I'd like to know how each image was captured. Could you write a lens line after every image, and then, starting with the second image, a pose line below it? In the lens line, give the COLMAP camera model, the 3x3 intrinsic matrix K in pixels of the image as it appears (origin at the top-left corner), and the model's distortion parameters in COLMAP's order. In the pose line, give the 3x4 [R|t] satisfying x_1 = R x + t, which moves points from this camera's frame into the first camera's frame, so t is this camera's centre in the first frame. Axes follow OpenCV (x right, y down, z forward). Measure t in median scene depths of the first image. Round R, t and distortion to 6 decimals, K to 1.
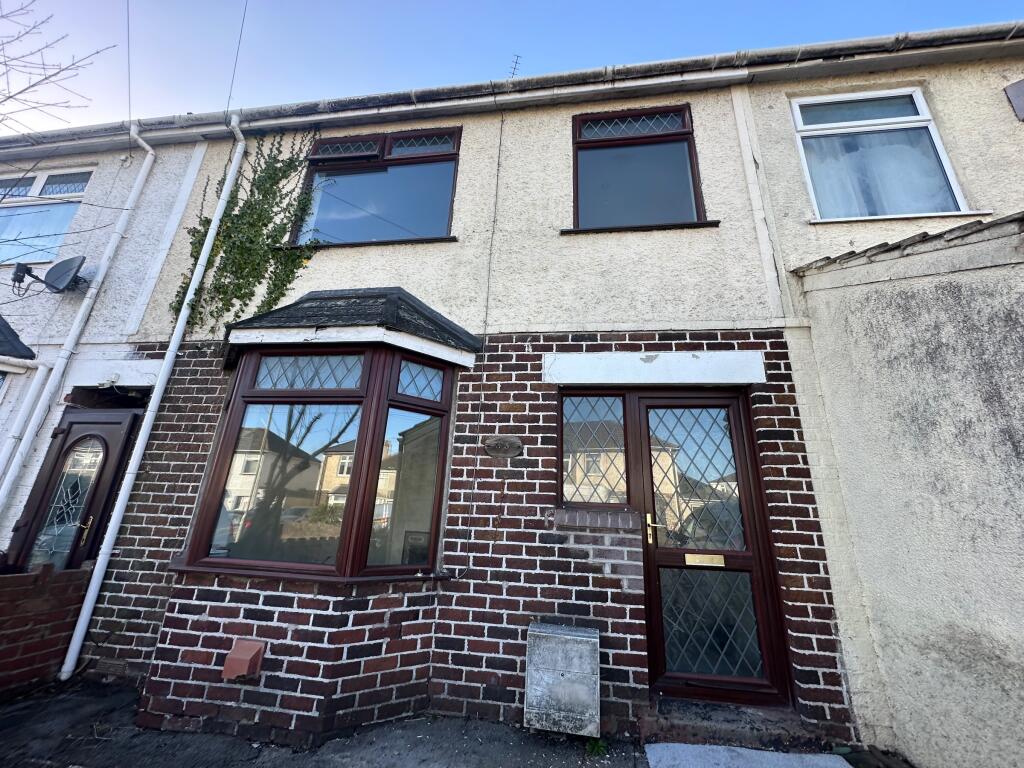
lens RADIAL K [[408.1, 0, 512.6], [0, 408.1, 386.7], [0, 0, 1]] dist [-0.005412, 0.001608]
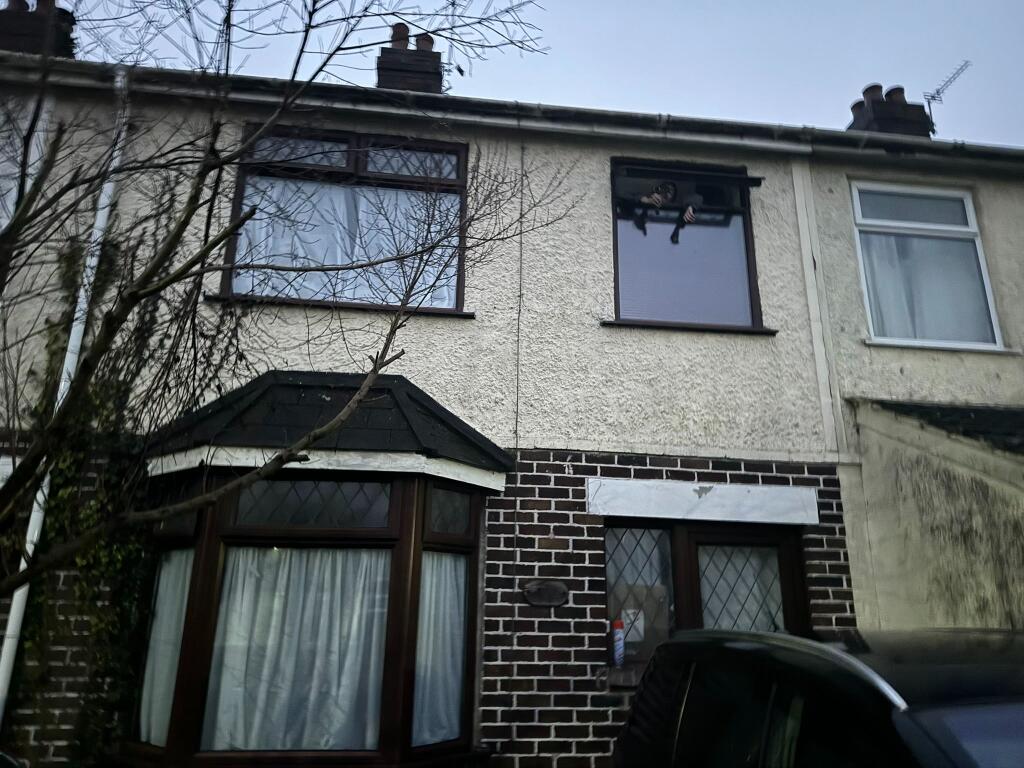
lens RADIAL K [[732.1, 0, 502.8], [0, 732.1, 376.3], [0, 0, 1]] dist [0.069535, -0.083954]
pose [[0.967806, 0.051433, 0.246387, -0.496133], [-0.055170, 0.998443, 0.008283, -0.303916], [-0.245577, -0.021609, 0.969136, -0.451497]]
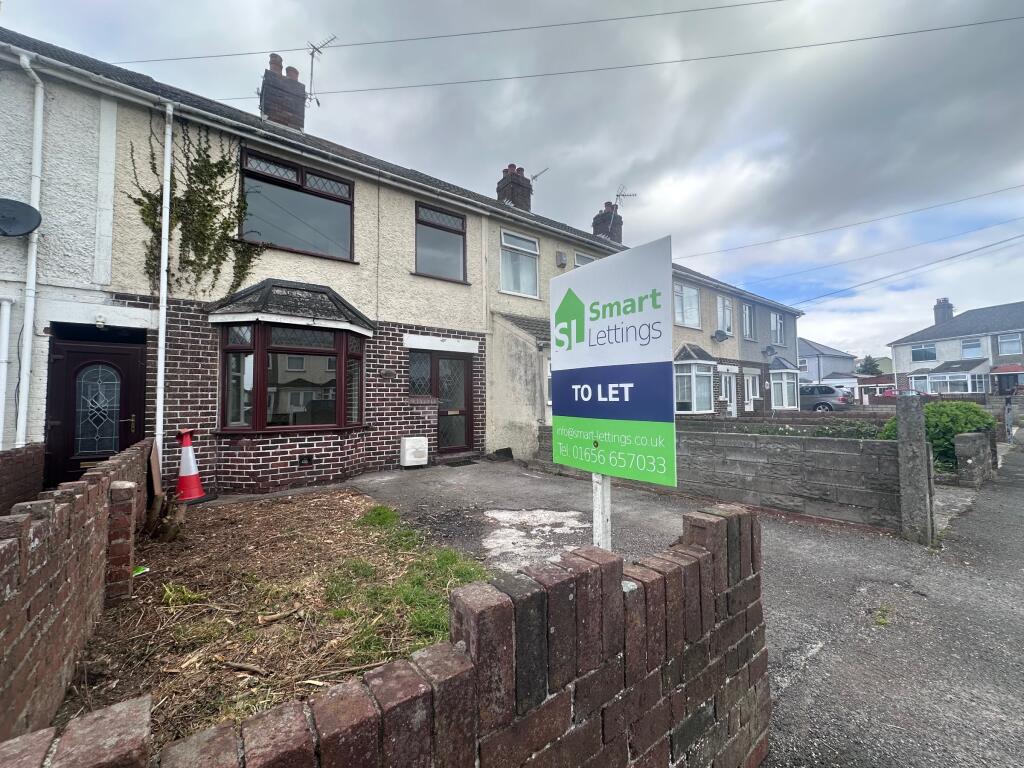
lens RADIAL K [[408.1, 0, 506.8], [0, 408.1, 389.0], [0, 0, 1]] dist [-0.005412, 0.001608]
pose [[0.720472, -0.026878, 0.692963, -1.138542], [-0.181612, 0.957061, 0.225943, -0.419958], [-0.669281, -0.288636, 0.684655, -1.086696]]
